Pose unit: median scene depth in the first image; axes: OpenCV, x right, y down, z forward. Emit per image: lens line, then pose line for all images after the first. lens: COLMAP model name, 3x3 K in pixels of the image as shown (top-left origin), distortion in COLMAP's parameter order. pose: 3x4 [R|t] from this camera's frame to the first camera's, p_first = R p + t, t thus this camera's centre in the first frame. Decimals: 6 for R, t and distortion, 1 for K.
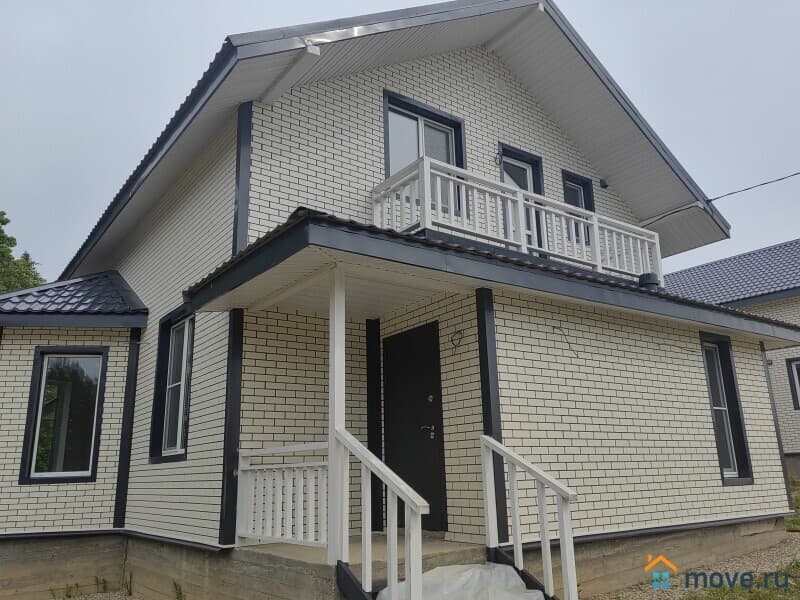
lens RADIAL K [[647.4, 0, 404.1], [0, 647.4, 303.2], [0, 0, 1]] dist [0.048841, -0.049356]
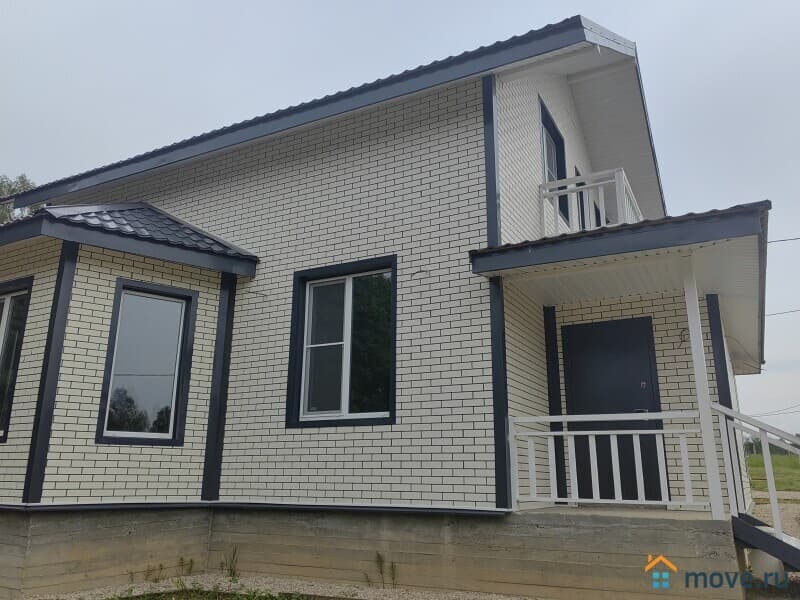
lens RADIAL K [[647.4, 0, 404.1], [0, 647.4, 303.2], [0, 0, 1]] dist [0.048841, -0.049356]
pose [[0.898636, 0.149626, 0.412390, -0.605459], [-0.143593, 0.988577, -0.045779, 0.088208], [-0.414530, -0.018077, 0.909856, 0.112249]]
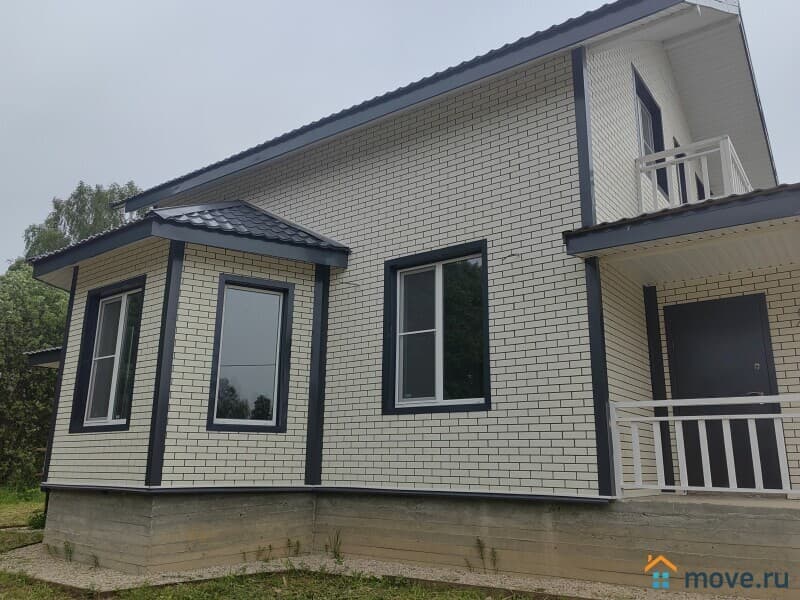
lens RADIAL K [[647.4, 0, 404.1], [0, 647.4, 303.2], [0, 0, 1]] dist [0.048841, -0.049356]
pose [[0.951036, 0.111825, 0.288142, -0.607658], [-0.114337, 0.993409, -0.008154, 0.089037], [-0.287155, -0.025190, 0.957553, 0.115112]]
